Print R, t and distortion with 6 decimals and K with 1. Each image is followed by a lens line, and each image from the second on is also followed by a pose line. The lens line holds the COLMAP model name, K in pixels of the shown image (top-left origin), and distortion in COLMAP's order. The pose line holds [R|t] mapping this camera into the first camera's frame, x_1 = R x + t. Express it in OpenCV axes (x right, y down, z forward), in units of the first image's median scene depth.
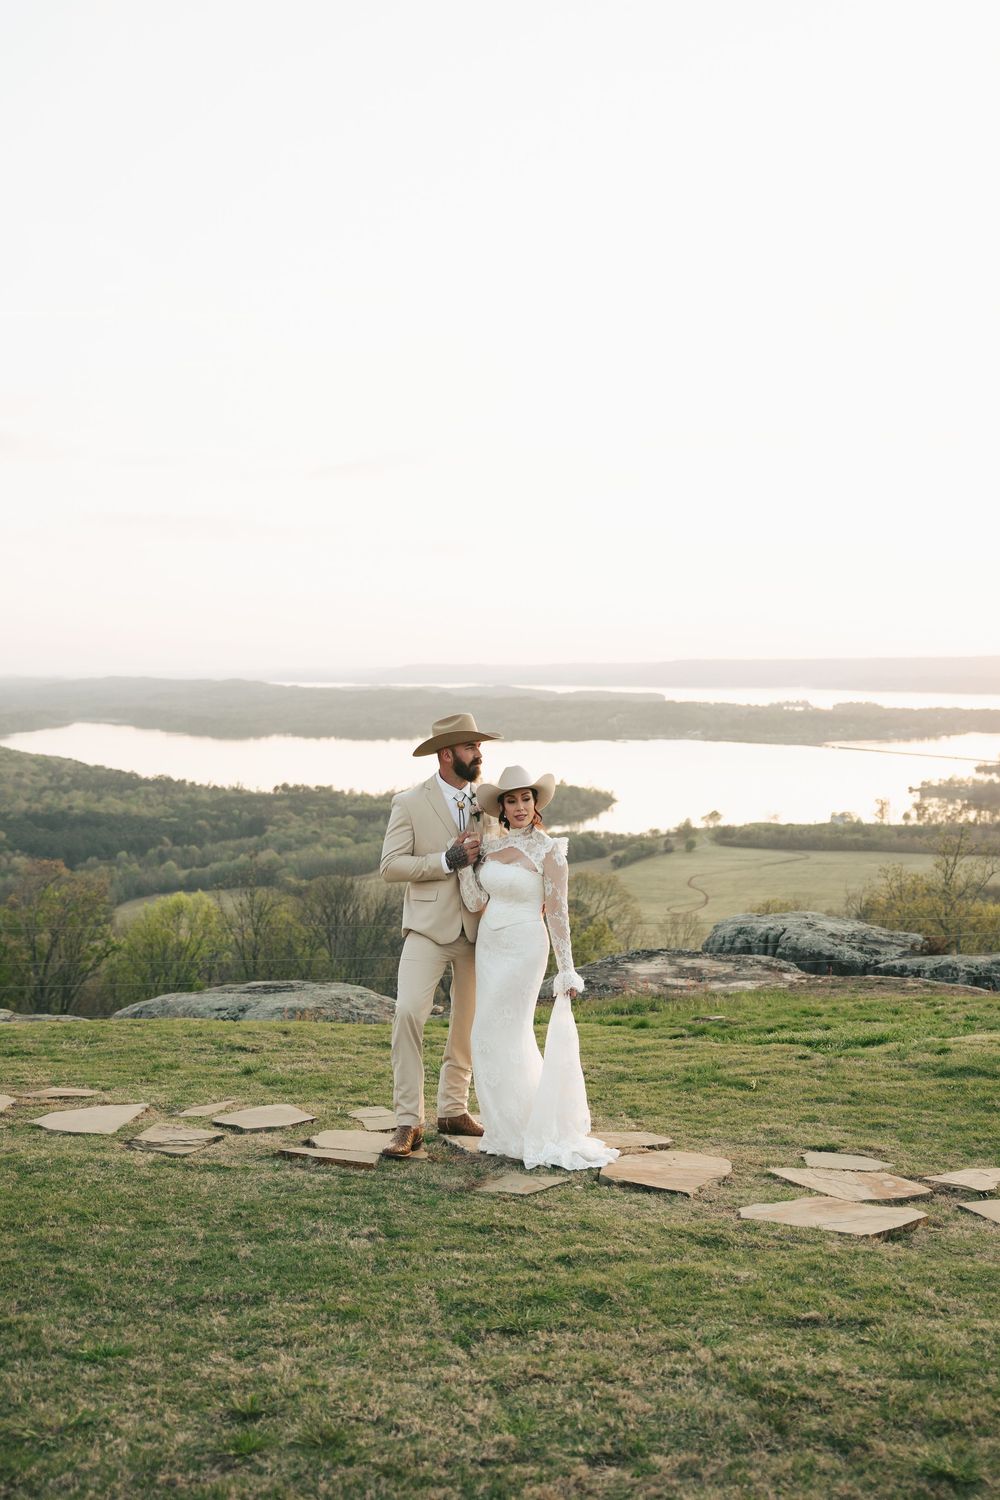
lens RADIAL K [[1573.3, 0, 525.5], [0, 1573.3, 670.0], [0, 0, 1]] dist [-0.011077, 0.000000]
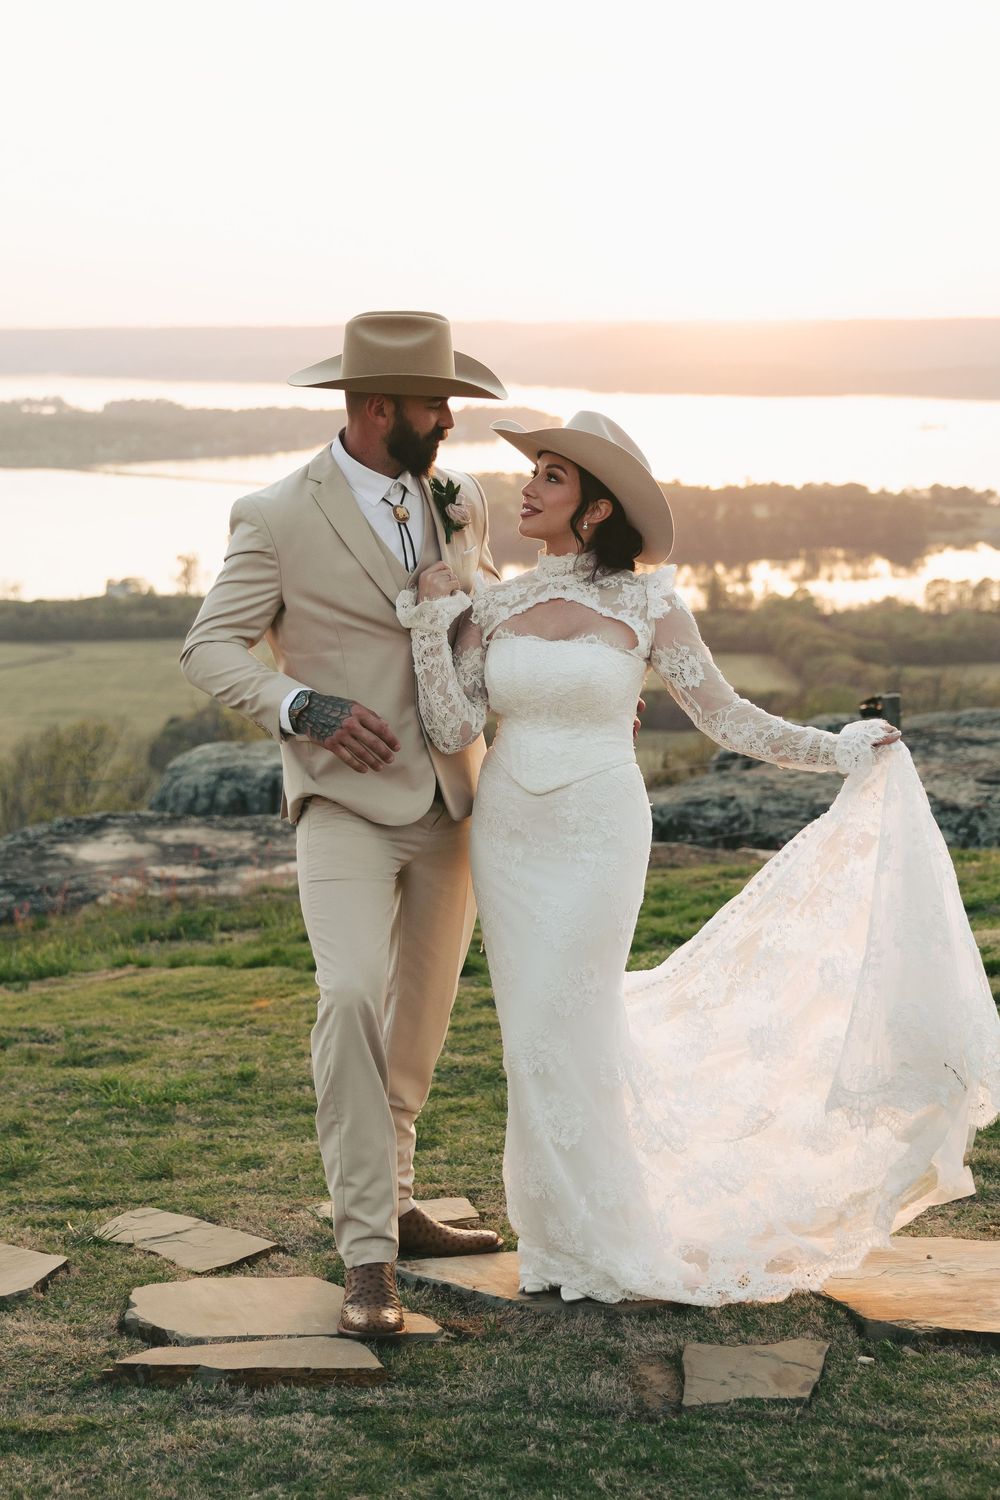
lens RADIAL K [[2508.1, 0, 483.6], [0, 2508.1, 658.9], [0, 0, 1]] dist [-0.007730, 0.000000]
pose [[0.930113, -0.041190, 0.364956, -0.113525], [-0.002823, 0.992860, 0.119253, 0.017792], [-0.367262, -0.111949, 0.923356, 0.147242]]
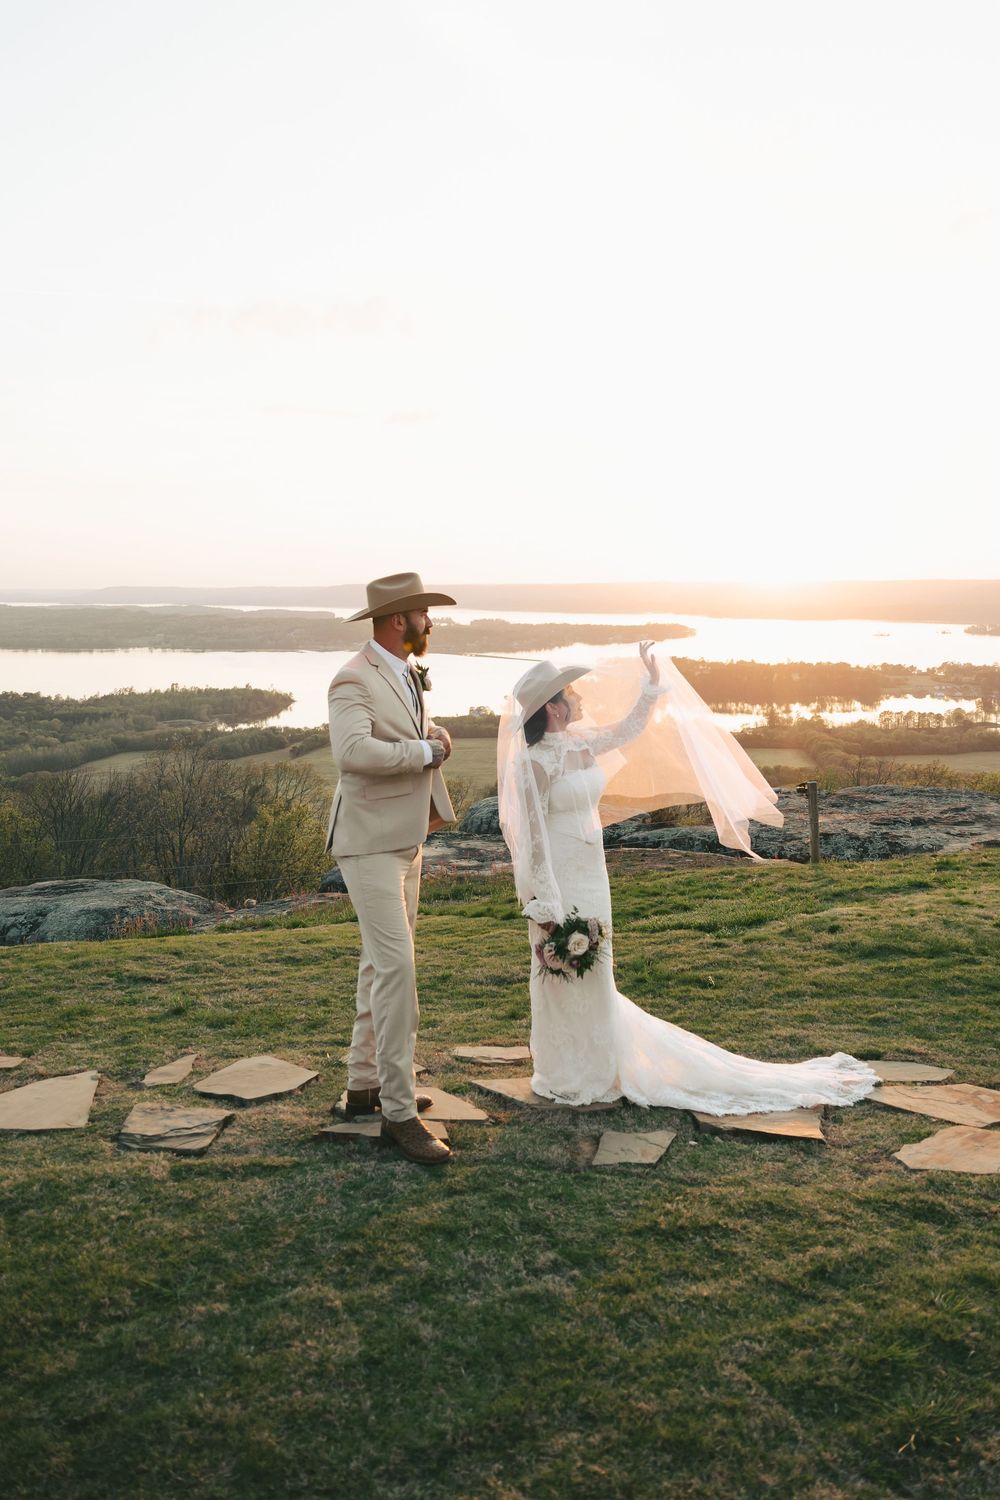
lens RADIAL K [[1242.5, 0, 559.4], [0, 1242.5, 596.3], [0, 0, 1]] dist [-0.010764, 0.015965]
pose [[0.958208, 0.005447, 0.286021, -0.085700], [-0.005605, 0.999984, -0.000265, 0.008422], [-0.286018, -0.001349, 0.958223, 0.127833]]
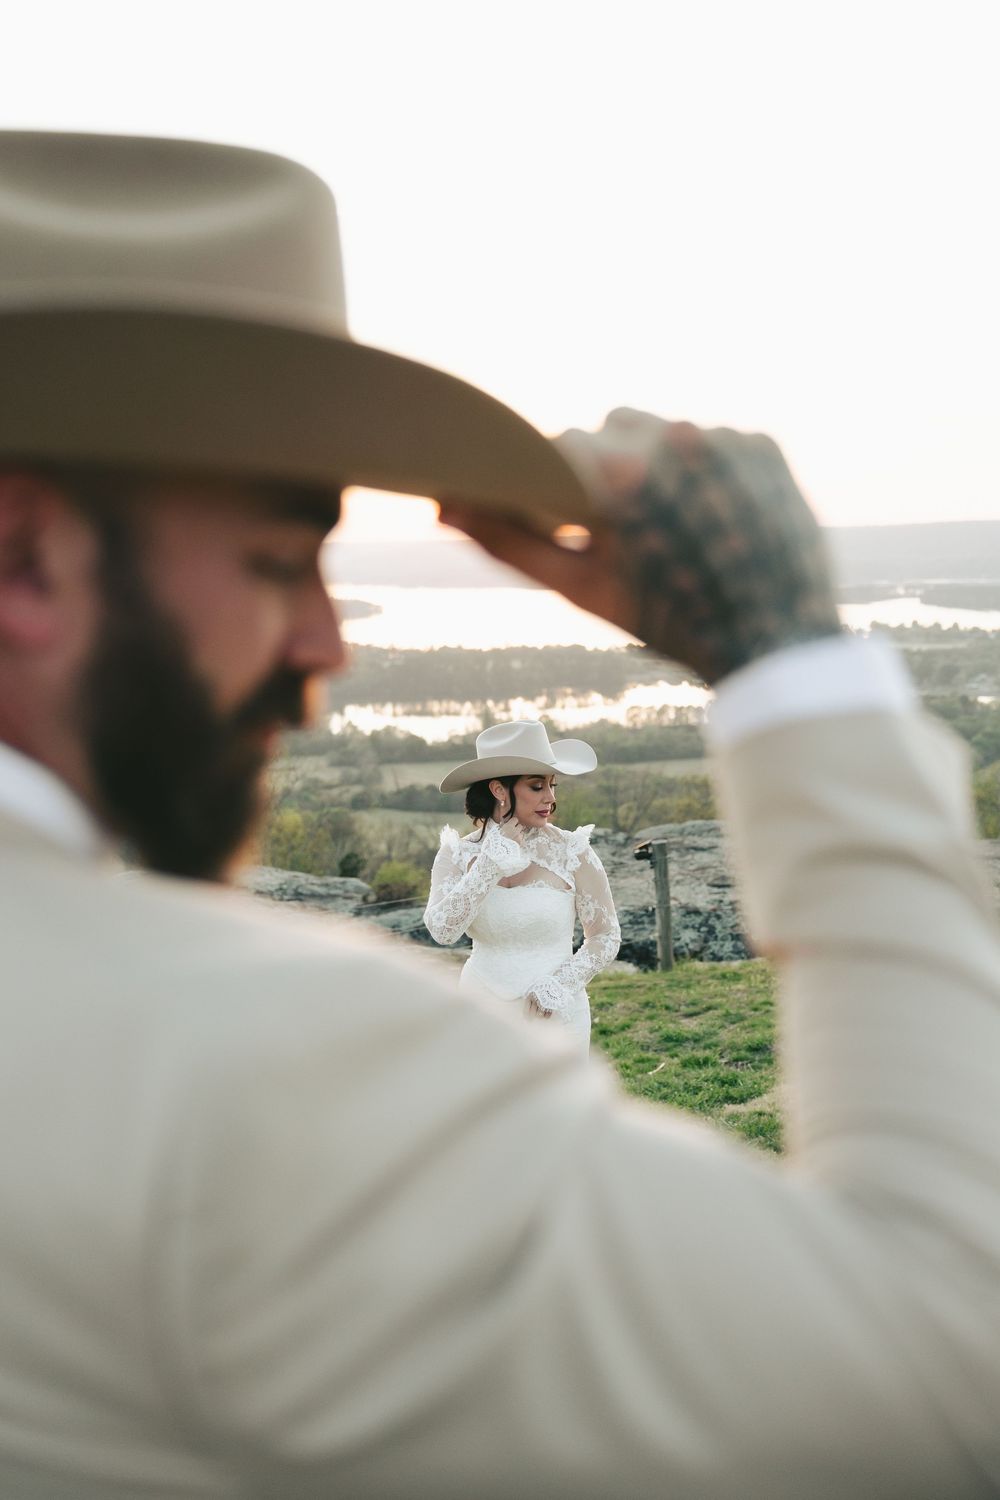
lens RADIAL K [[1615.2, 0, 492.0], [0, 1615.2, 740.7], [0, 0, 1]] dist [-0.007854, 0.000000]
pose [[0.888688, -0.067305, 0.453546, -0.053837], [0.019125, 0.993748, 0.109994, 0.014059], [-0.458113, -0.089076, 0.884419, 0.288497]]
